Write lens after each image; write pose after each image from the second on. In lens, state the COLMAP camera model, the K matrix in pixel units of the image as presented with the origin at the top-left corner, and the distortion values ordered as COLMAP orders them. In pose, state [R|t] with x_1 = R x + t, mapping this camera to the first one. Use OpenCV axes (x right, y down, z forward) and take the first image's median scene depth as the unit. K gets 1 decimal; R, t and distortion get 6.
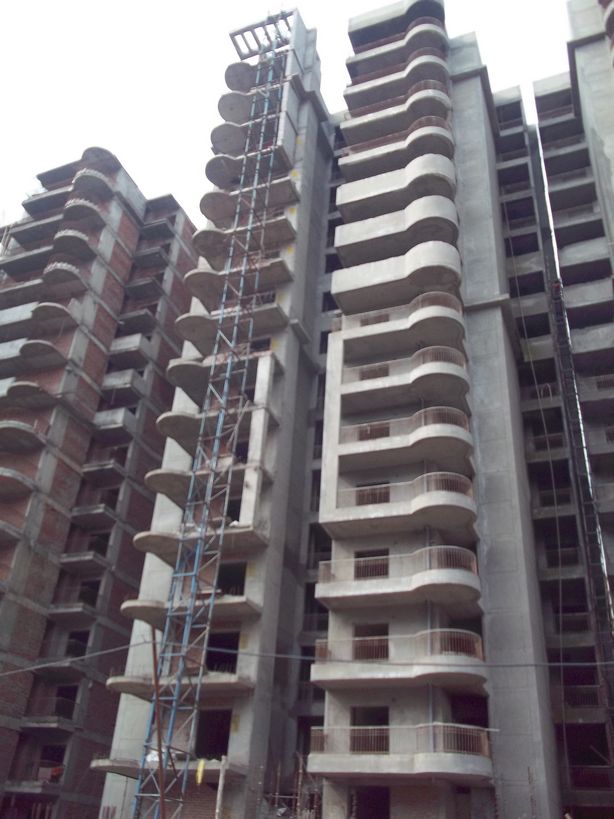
lens RADIAL K [[768.4, 0, 307.0], [0, 768.4, 409.5], [0, 0, 1]] dist [-0.001688, 0.030548]
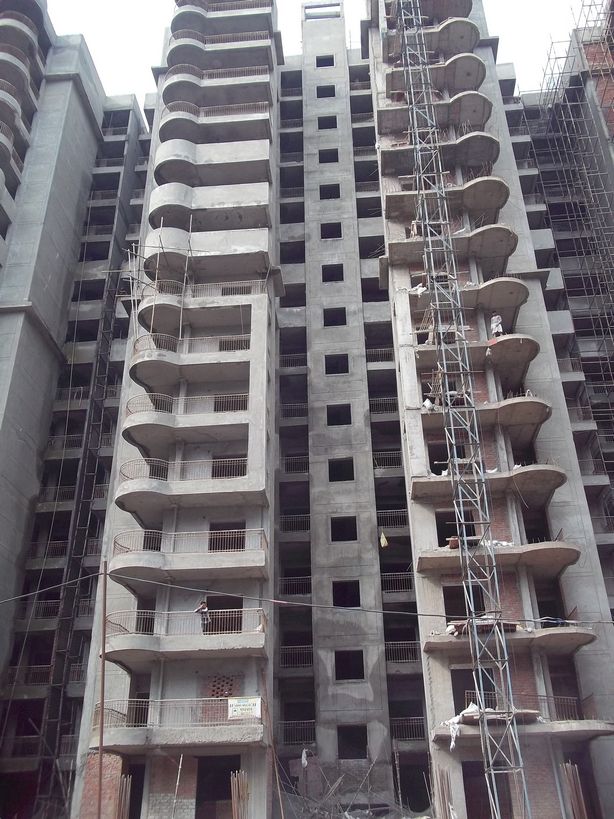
lens RADIAL K [[768.4, 0, 307.0], [0, 768.4, 409.5], [0, 0, 1]] dist [-0.001688, 0.030548]
pose [[0.956120, 0.079426, 0.282005, 0.295677], [-0.093203, 0.995005, 0.035758, -0.066140], [-0.277756, -0.060472, 0.958746, -0.118296]]
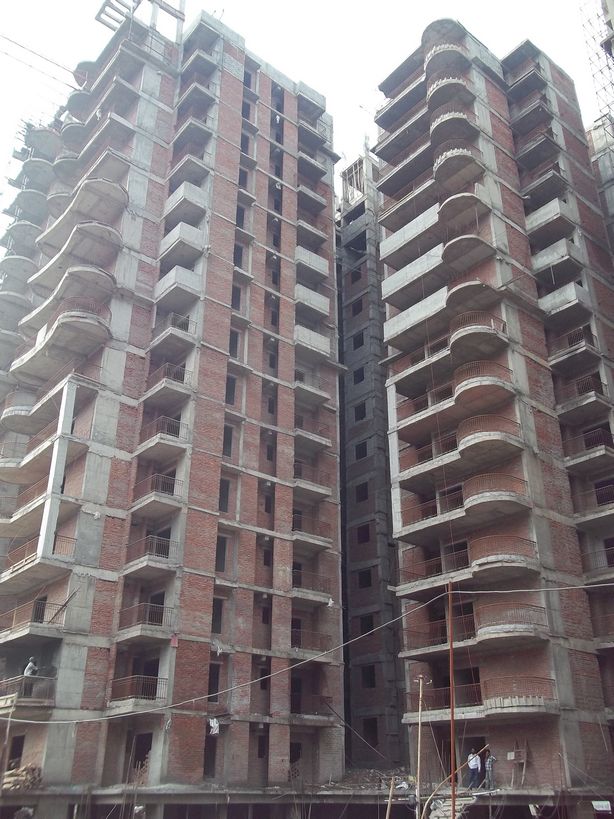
lens RADIAL K [[768.4, 0, 307.0], [0, 768.4, 409.5], [0, 0, 1]] dist [-0.001688, 0.030548]
pose [[0.874826, -0.265894, -0.404944, -0.193174], [0.295149, 0.955396, 0.010299, 0.038304], [0.384143, -0.128529, 0.914283, 0.091725]]
